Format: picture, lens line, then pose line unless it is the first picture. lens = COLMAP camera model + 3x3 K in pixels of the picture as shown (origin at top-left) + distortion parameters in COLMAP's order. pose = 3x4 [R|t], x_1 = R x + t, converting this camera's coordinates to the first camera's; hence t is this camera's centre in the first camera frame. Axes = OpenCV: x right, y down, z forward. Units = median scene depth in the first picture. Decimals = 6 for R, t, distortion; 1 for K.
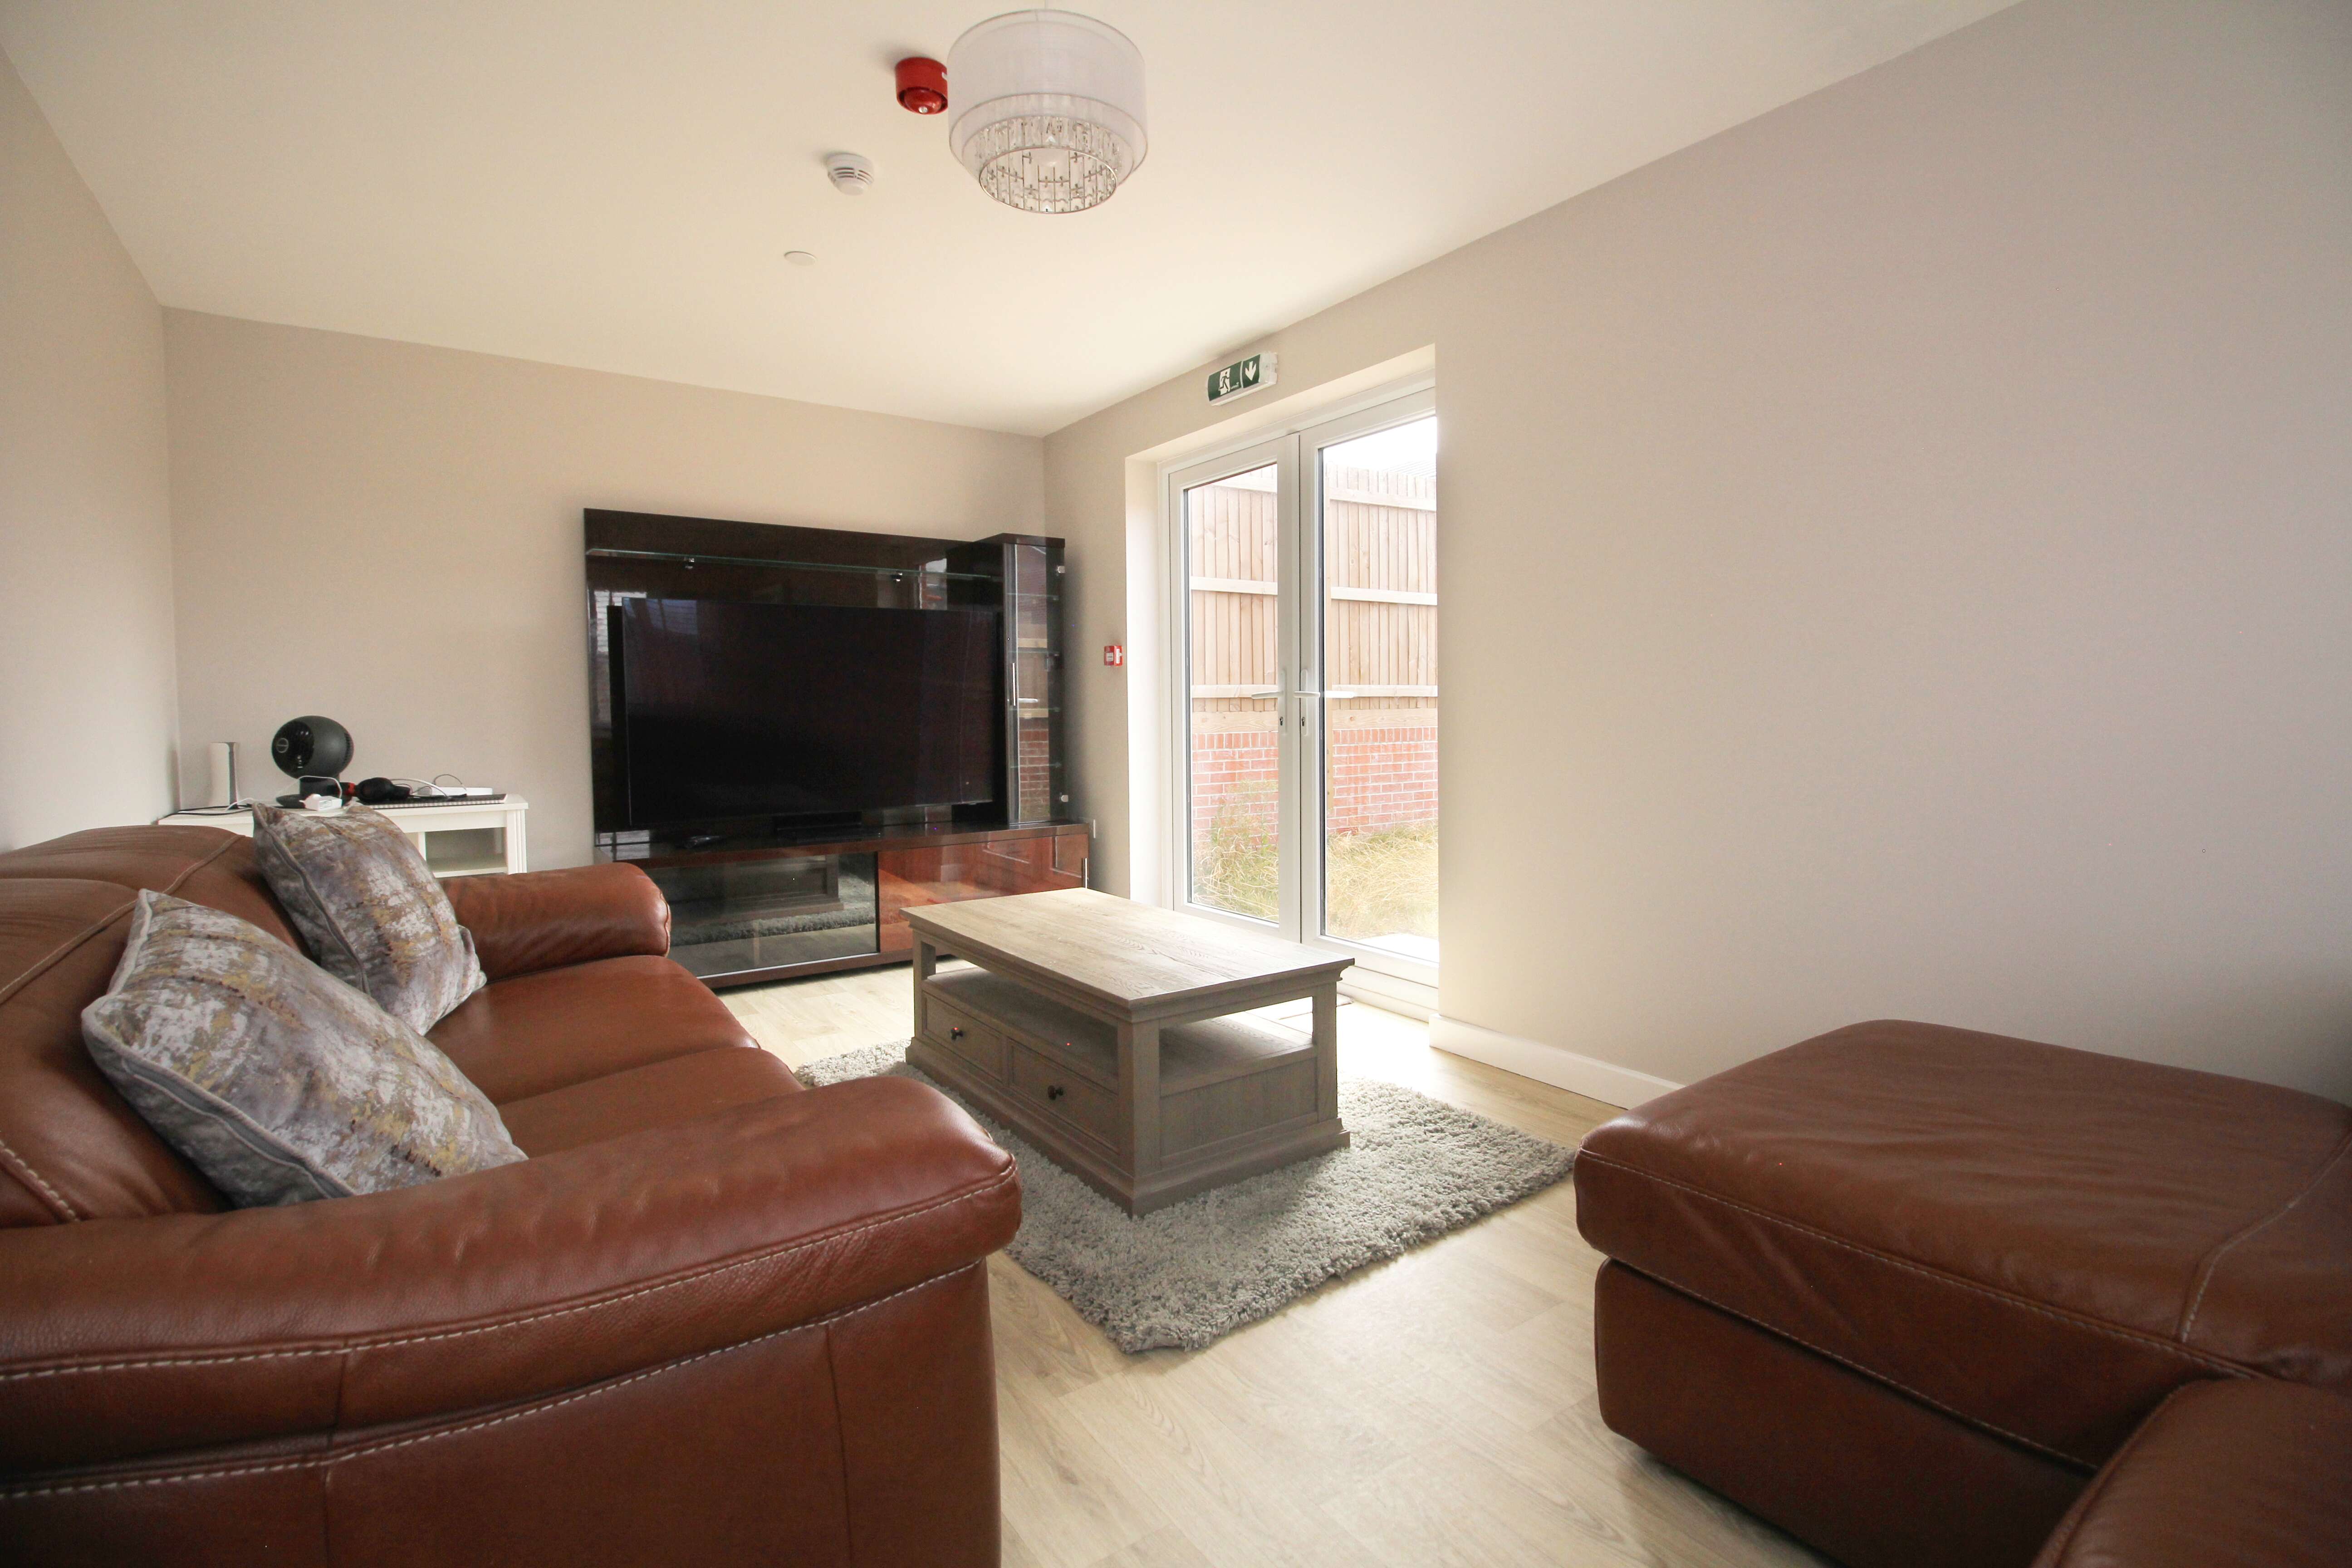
lens RADIAL K [[1086.4, 0, 1176.0], [0, 1086.4, 784.0], [0, 0, 1]] dist [0.000582, -0.012882]
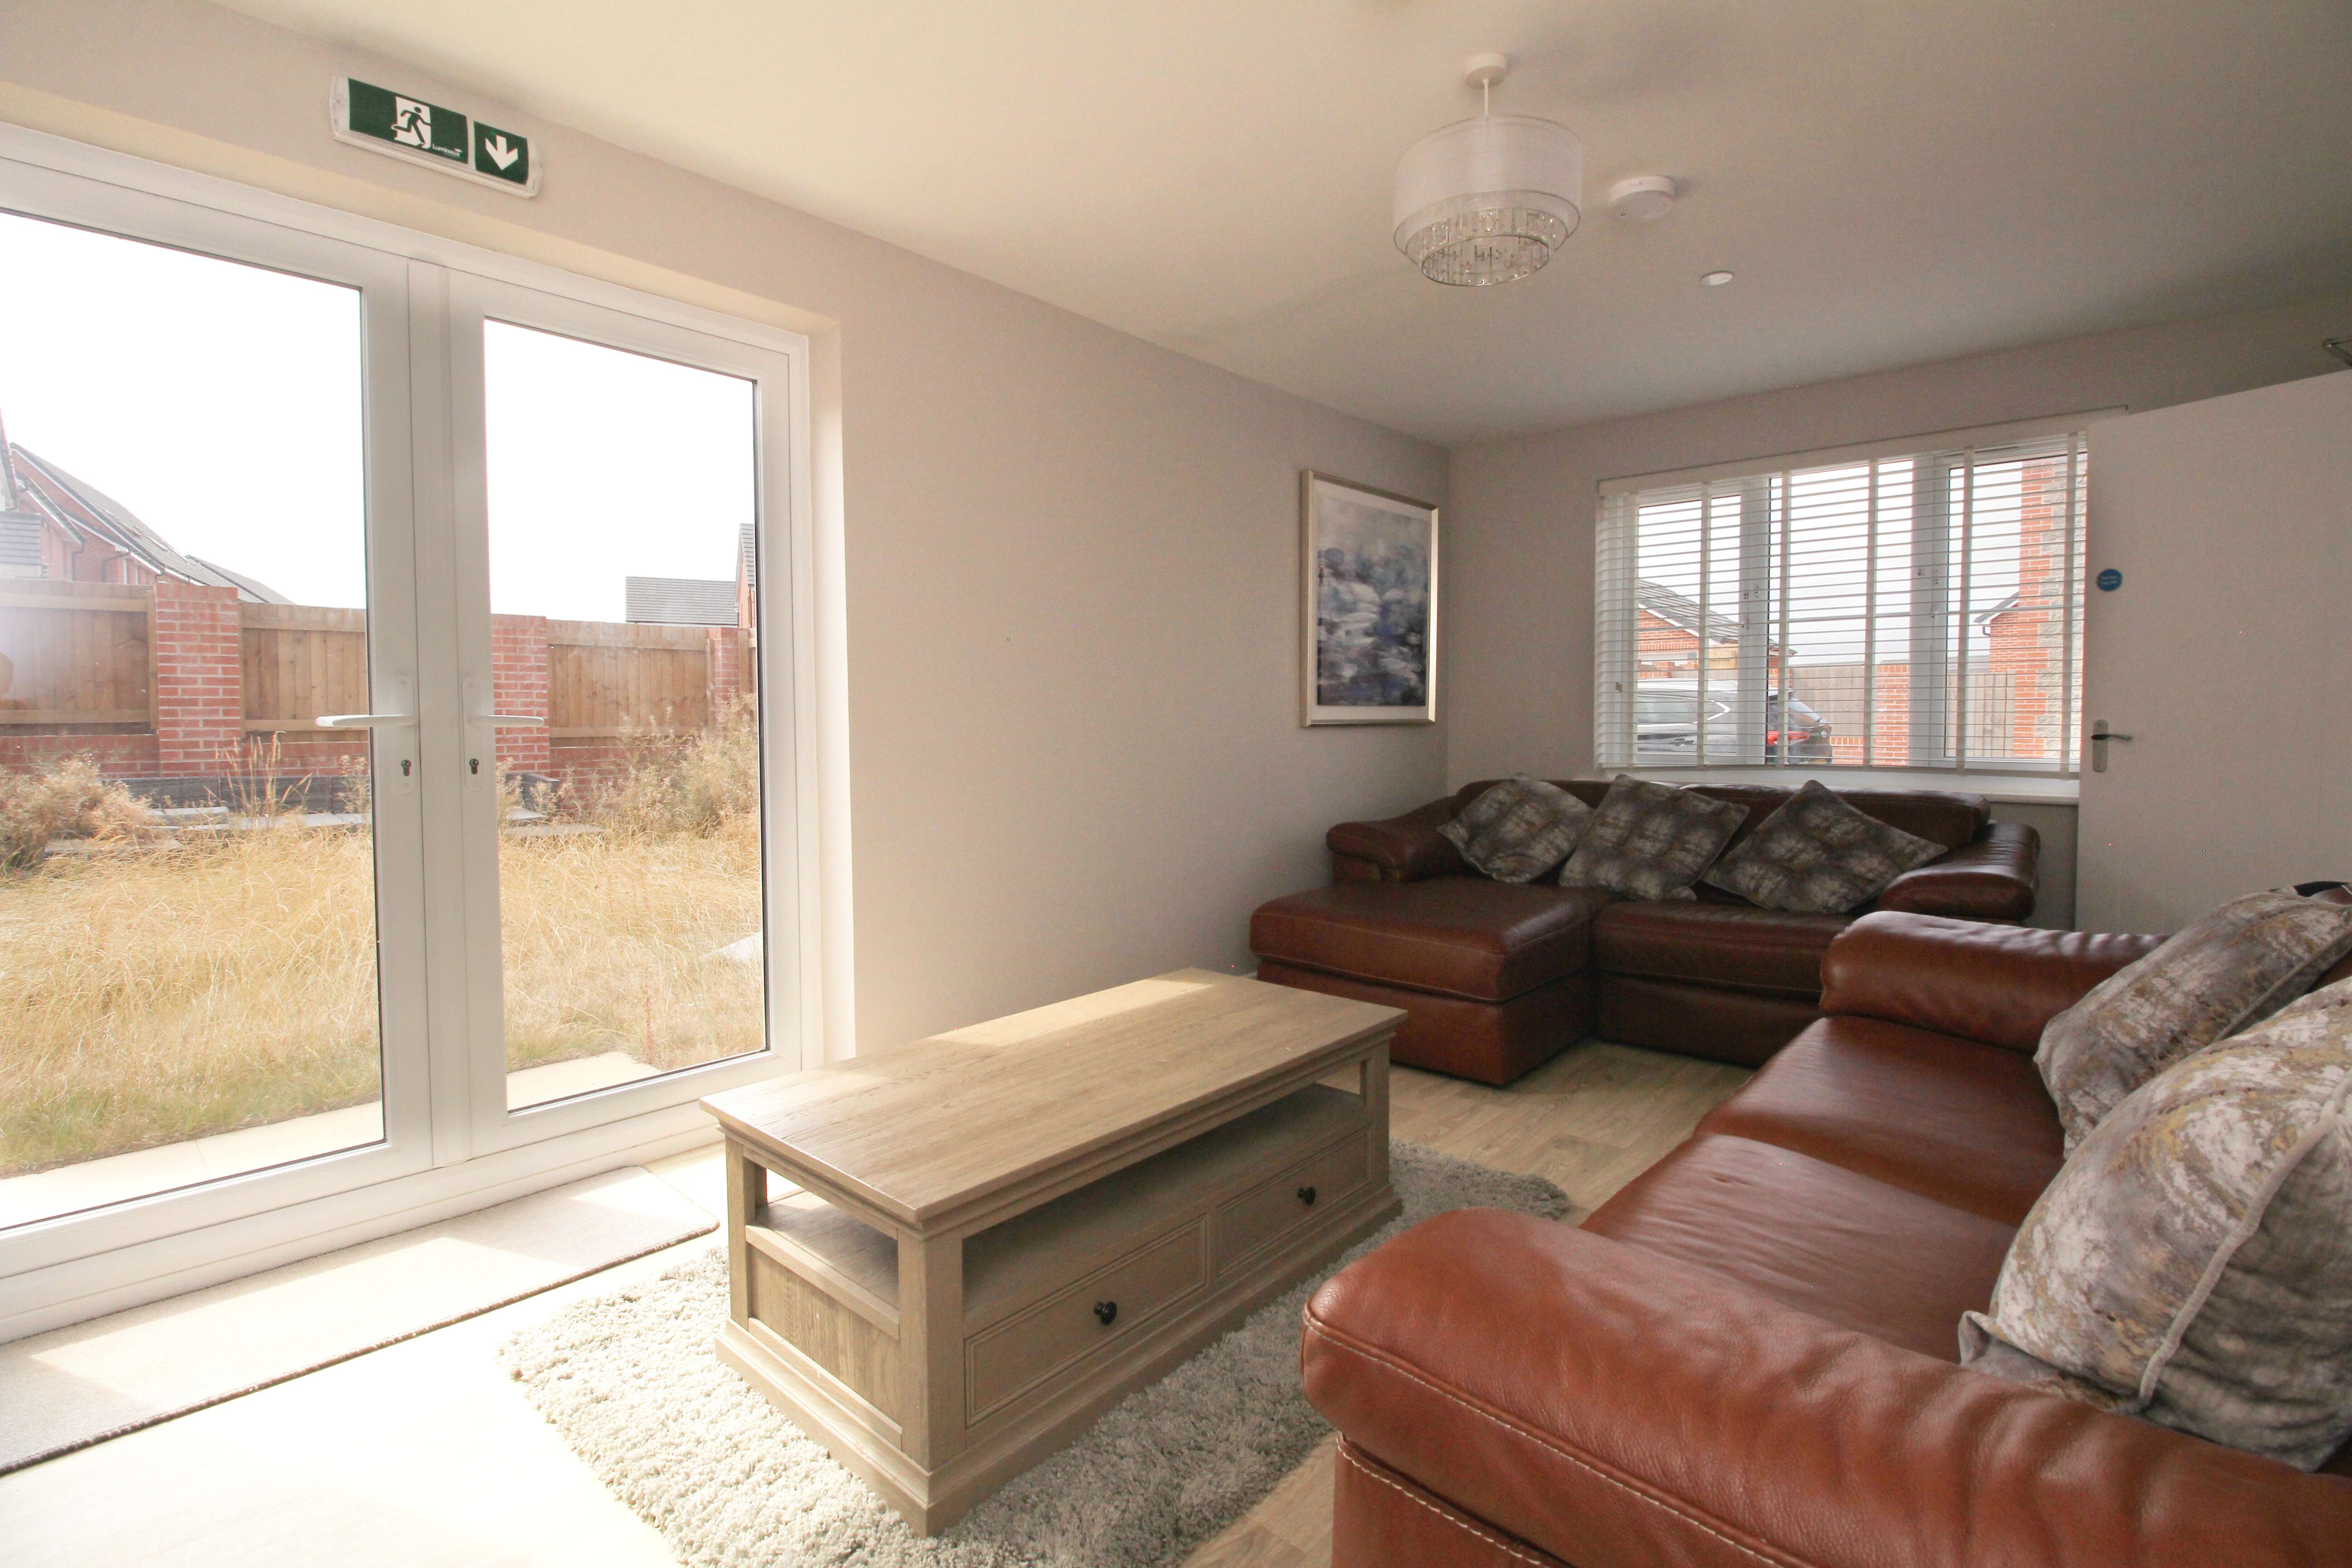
lens RADIAL K [[1086.4, 0, 1176.0], [0, 1086.4, 784.0], [0, 0, 1]] dist [0.000582, -0.012882]
pose [[-0.242304, -0.039018, 0.969416, -0.574048], [0.075522, 0.995401, 0.058941, -0.058615], [-0.967257, 0.087494, -0.238242, 0.820468]]
